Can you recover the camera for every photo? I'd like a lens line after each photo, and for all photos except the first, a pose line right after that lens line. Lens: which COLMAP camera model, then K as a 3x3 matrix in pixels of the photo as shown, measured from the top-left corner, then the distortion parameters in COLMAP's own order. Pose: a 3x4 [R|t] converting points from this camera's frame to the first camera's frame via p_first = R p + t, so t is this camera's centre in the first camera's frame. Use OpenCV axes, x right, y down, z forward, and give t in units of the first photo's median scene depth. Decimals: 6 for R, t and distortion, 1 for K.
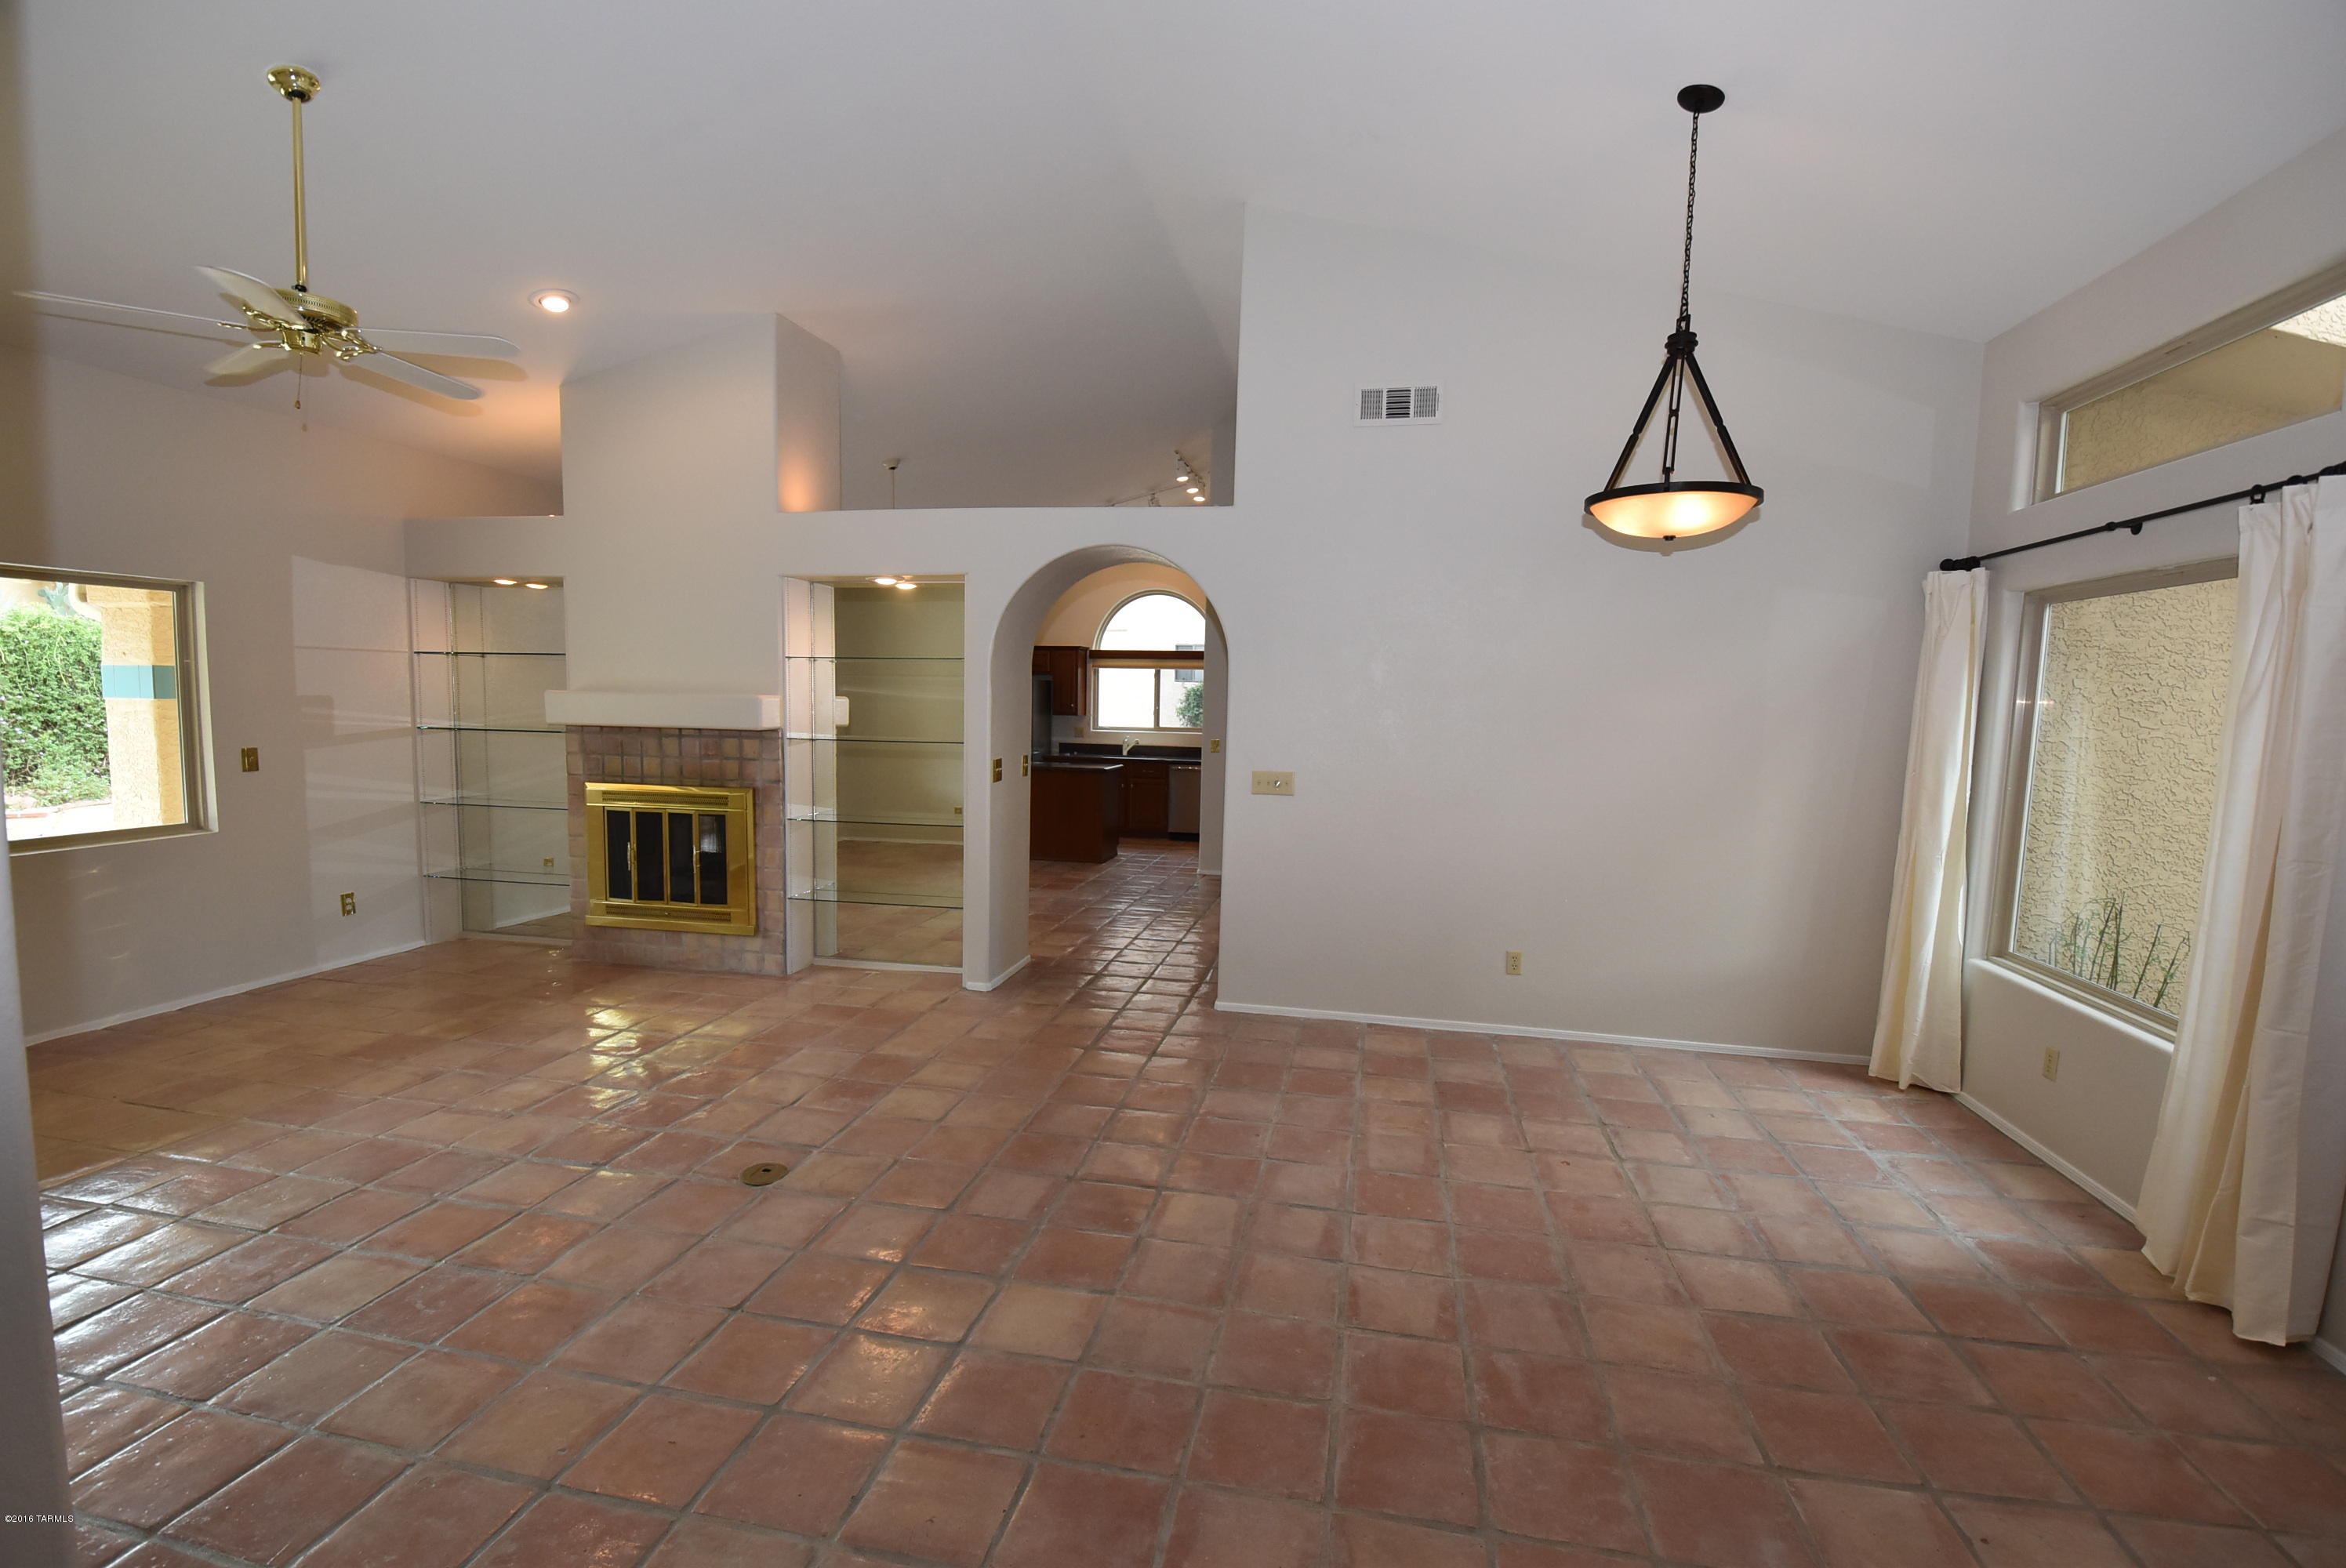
lens RADIAL K [[1023.3, 0, 1182.4], [0, 1023.3, 798.1], [0, 0, 1]] dist [0.014157, -0.022857]
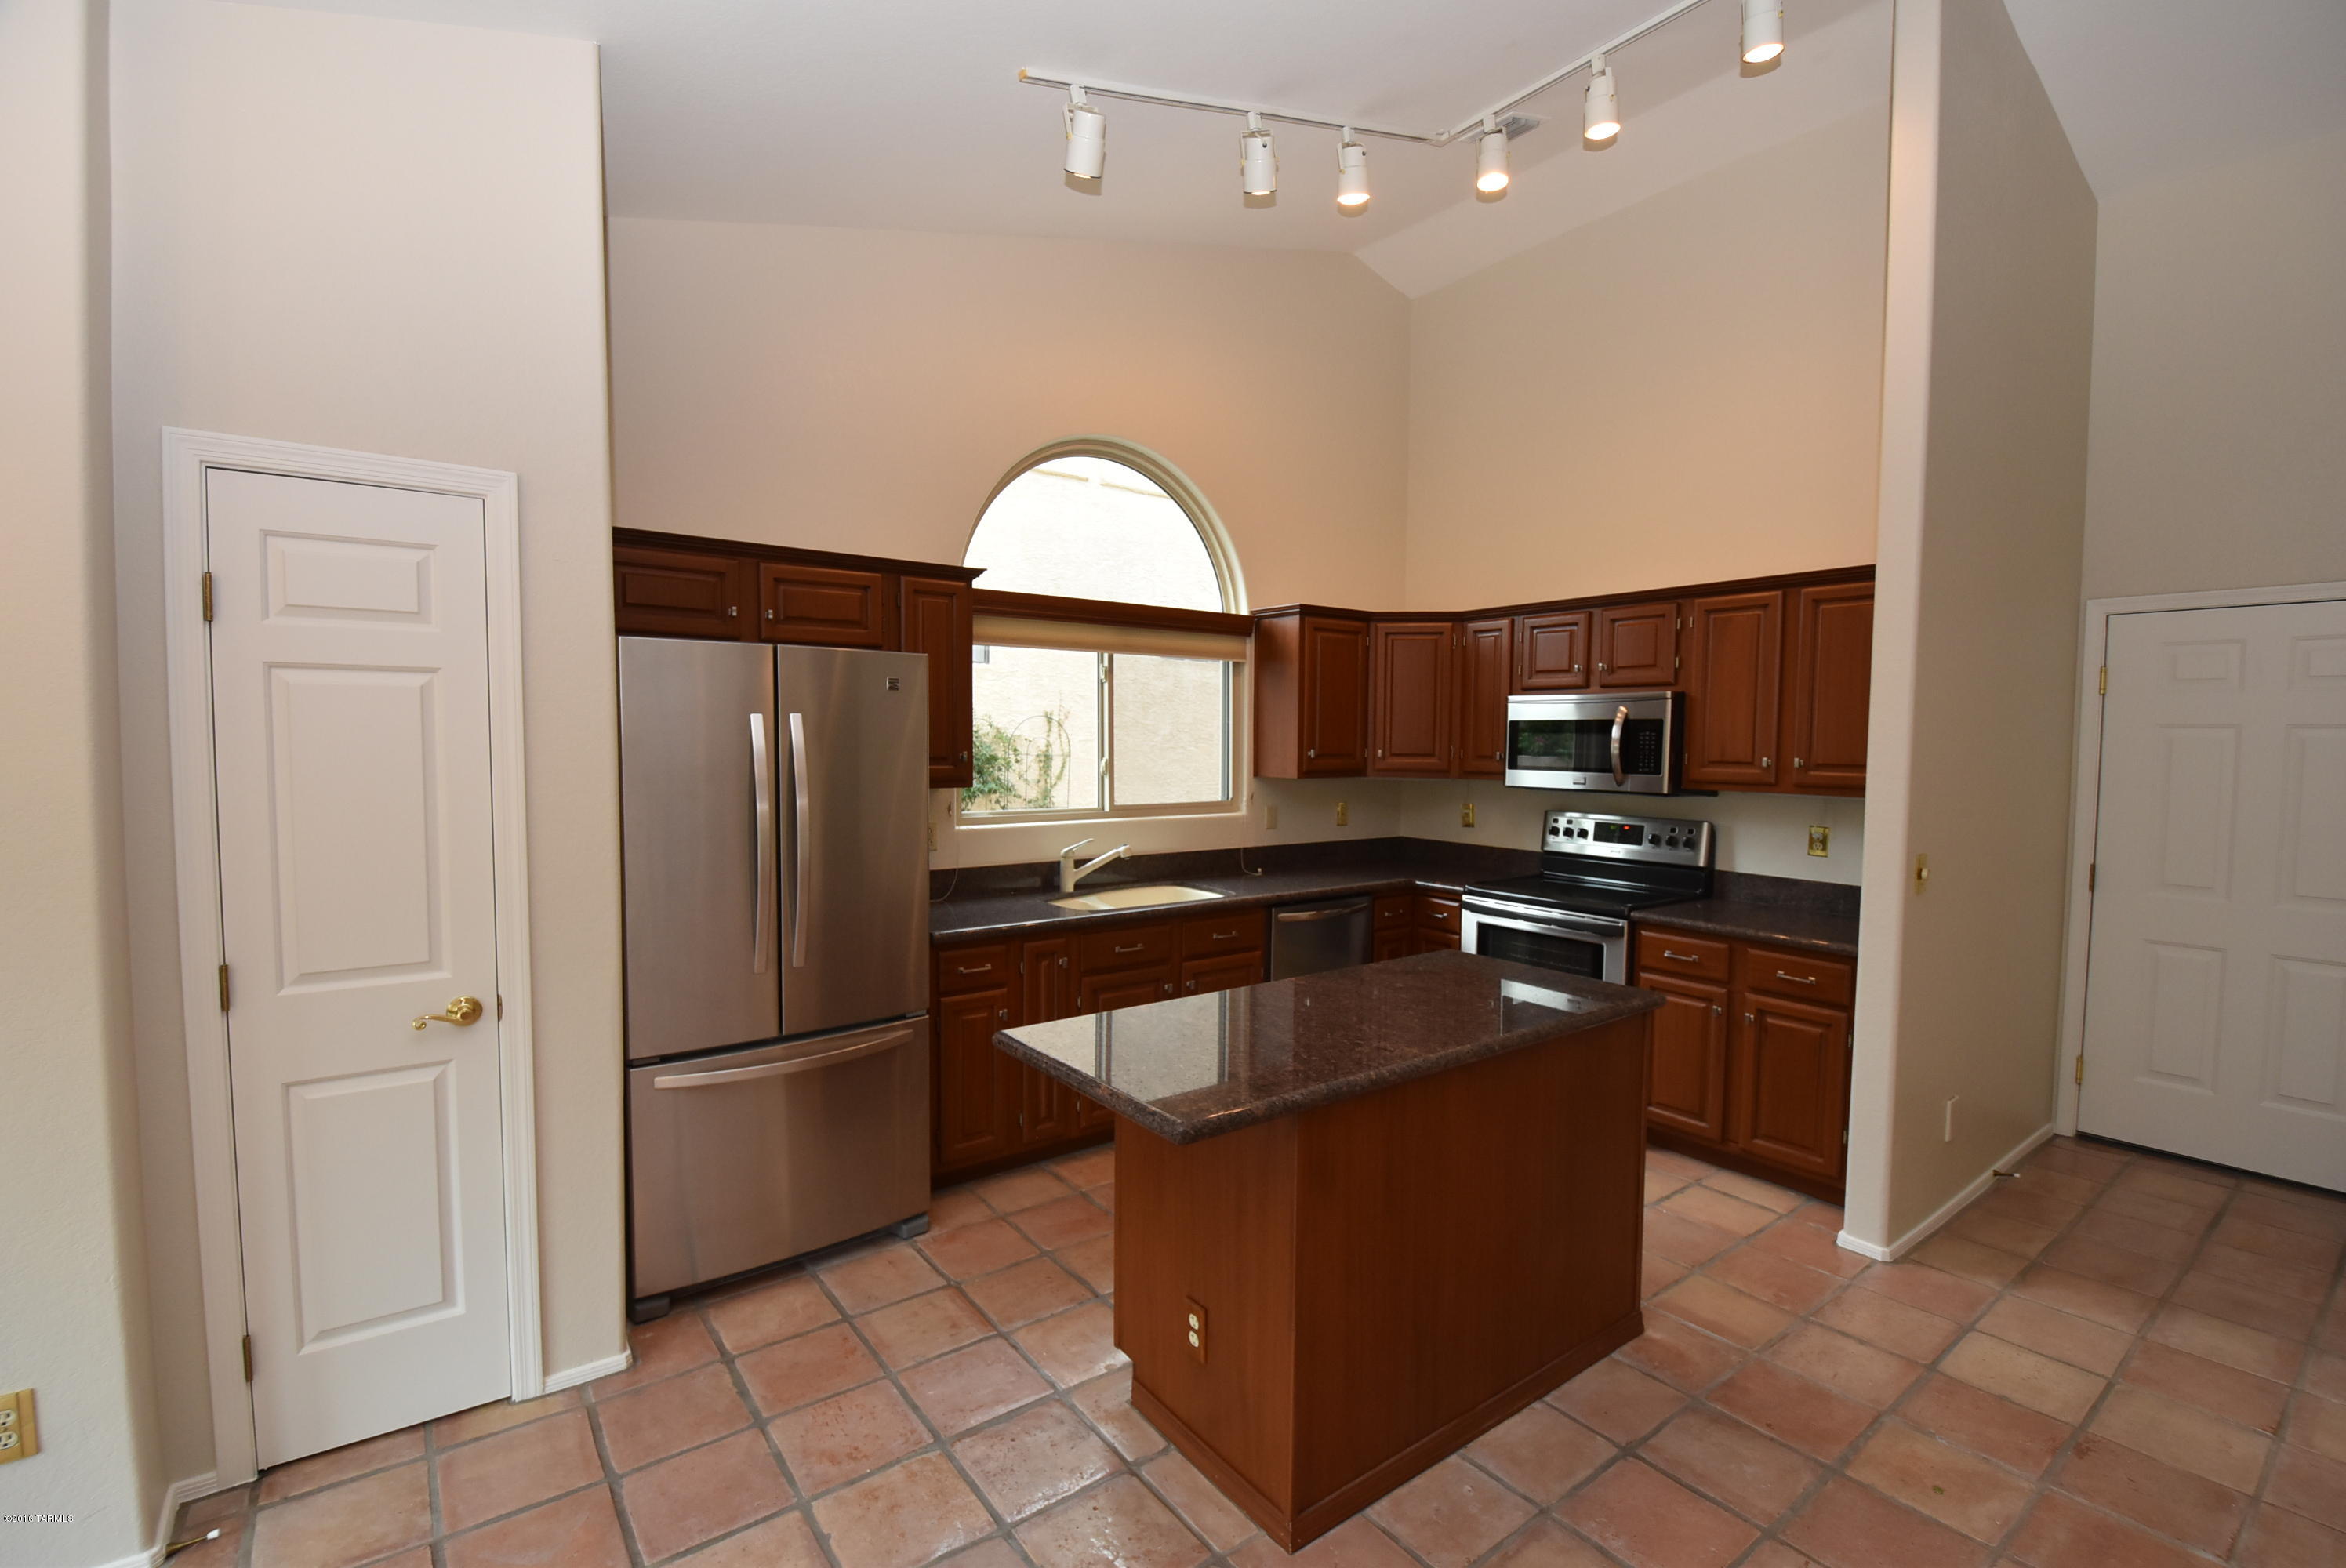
lens RADIAL K [[1023.3, 0, 1182.4], [0, 1023.3, 798.1], [0, 0, 1]] dist [0.014157, -0.022857]
pose [[0.668459, -0.059710, 0.741348, -0.635565], [0.077281, 0.996953, 0.010615, -0.163370], [-0.739723, 0.050197, 0.671036, 1.588024]]
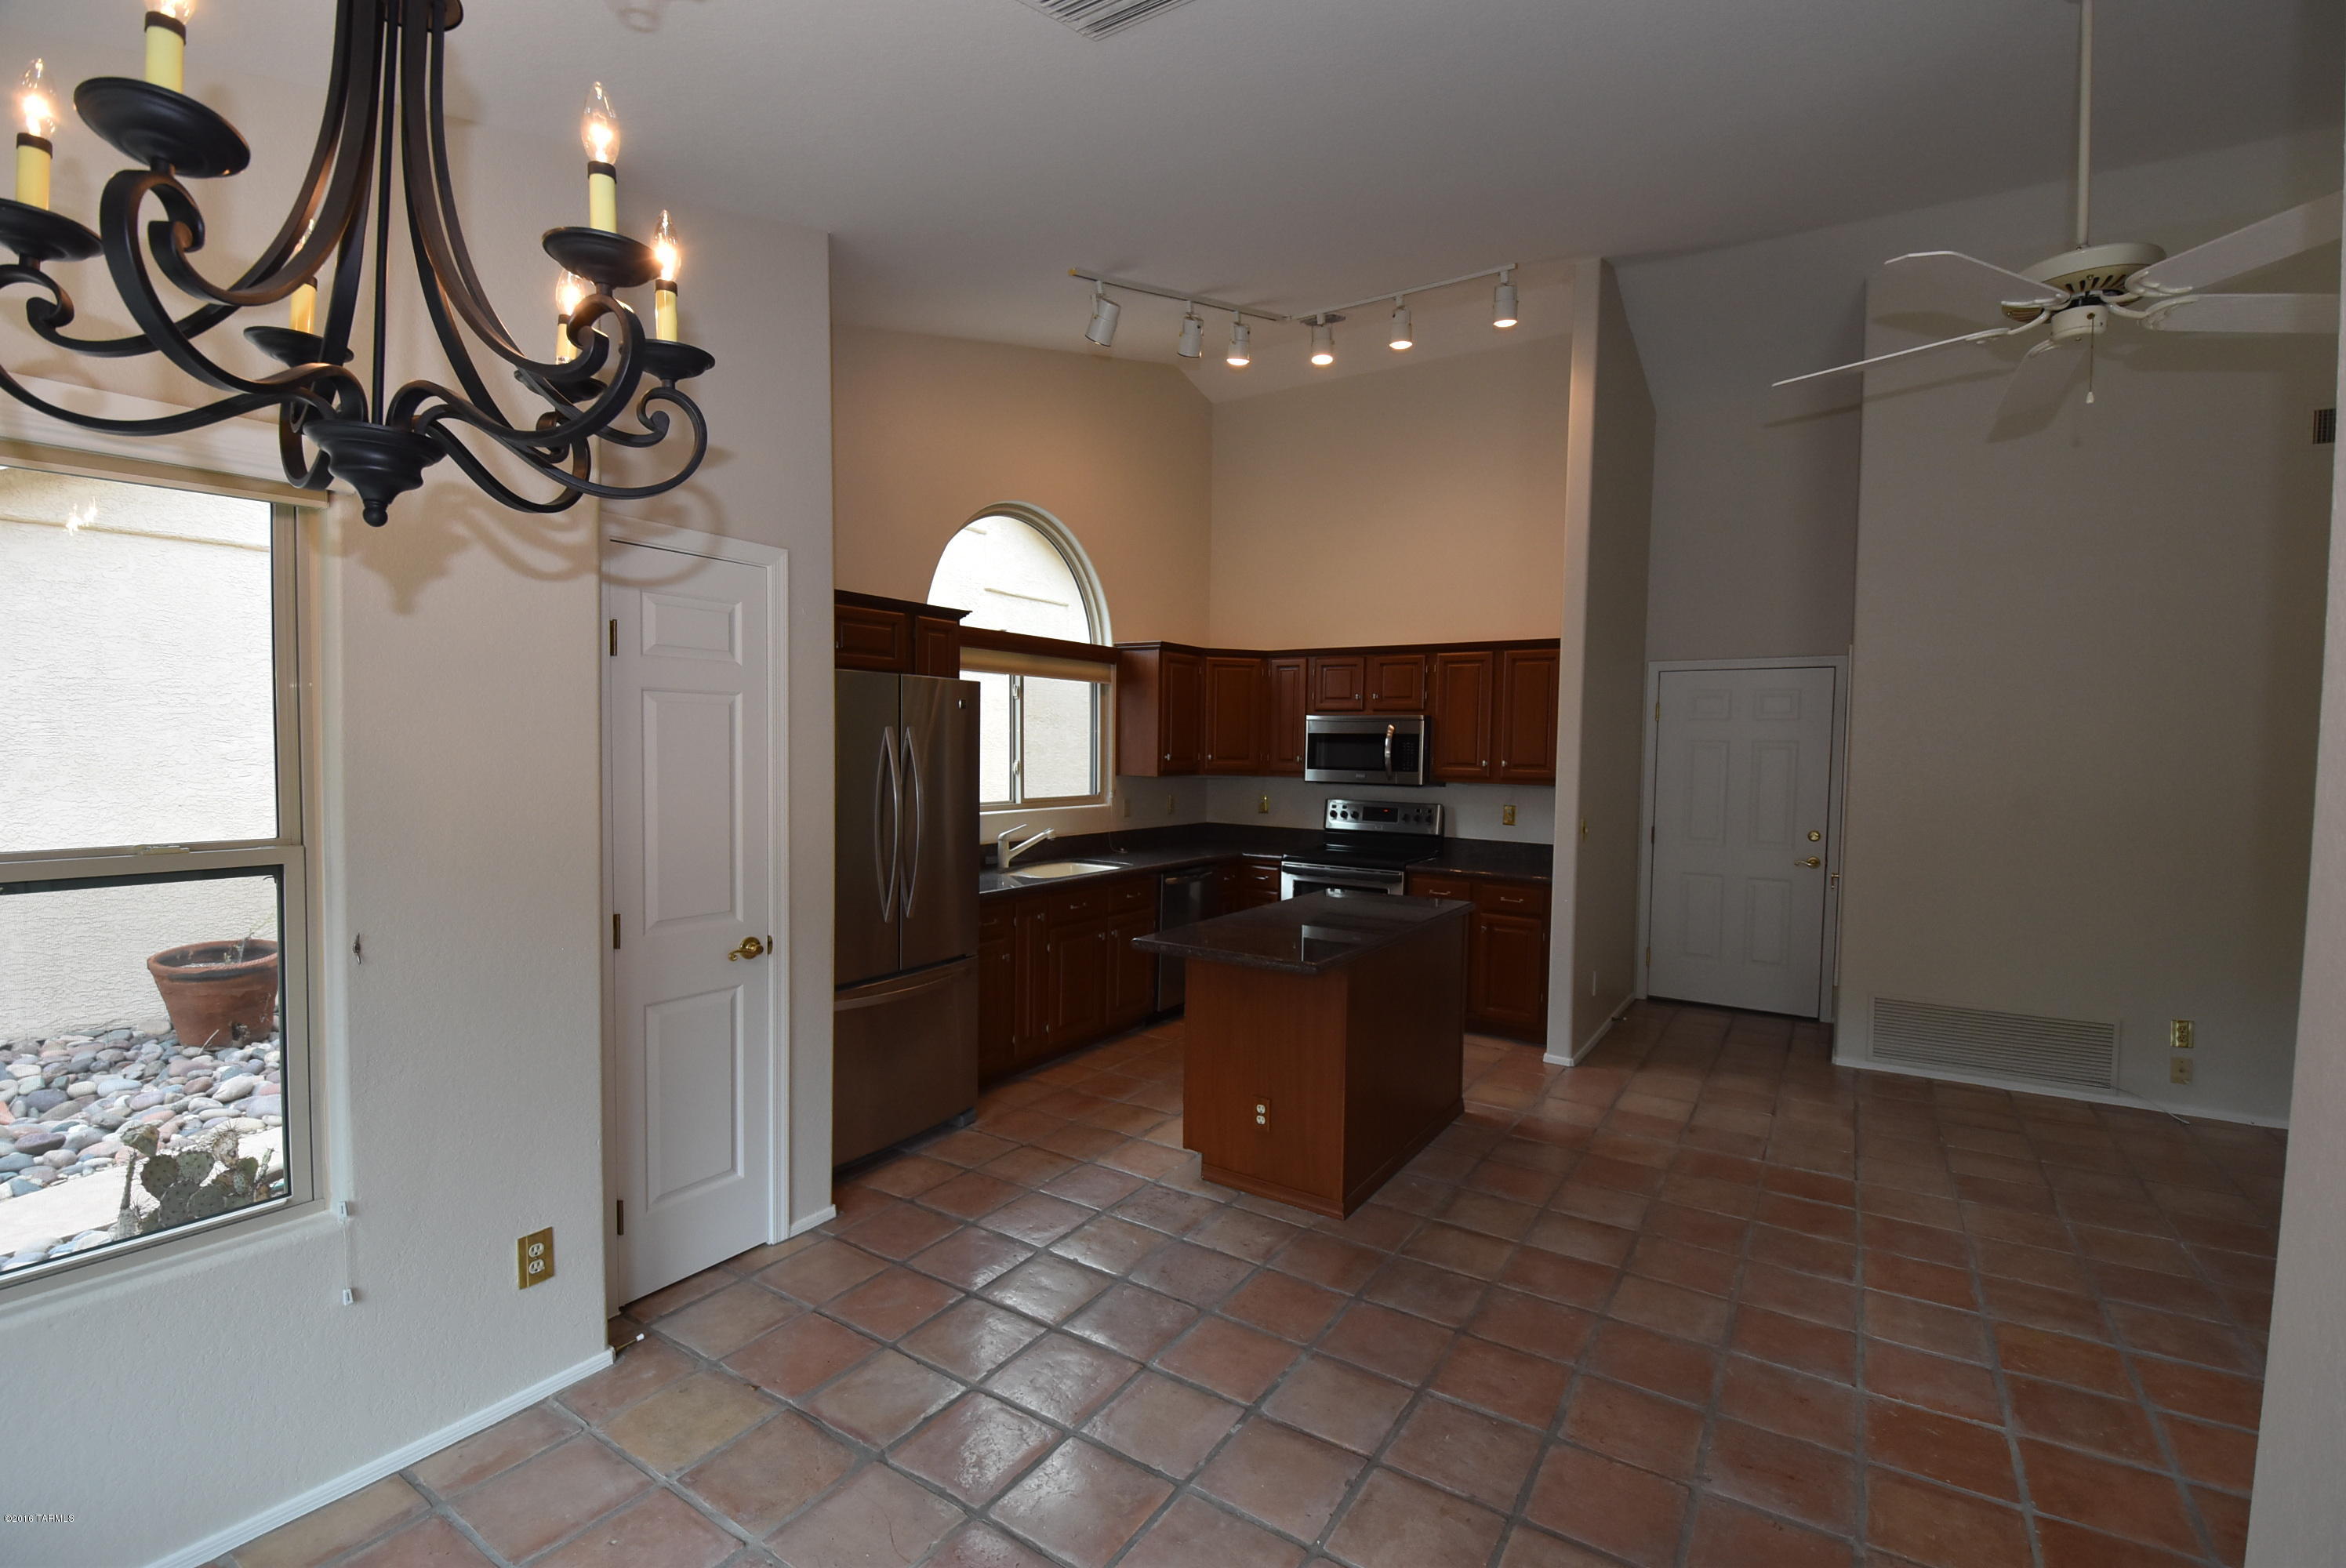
lens RADIAL K [[1023.3, 0, 1182.4], [0, 1023.3, 798.1], [0, 0, 1]] dist [0.014157, -0.022857]
pose [[0.371887, -0.063952, 0.926072, -0.951158], [0.082035, 0.995985, 0.035836, -0.177382], [-0.924646, 0.062643, 0.375641, 1.654305]]
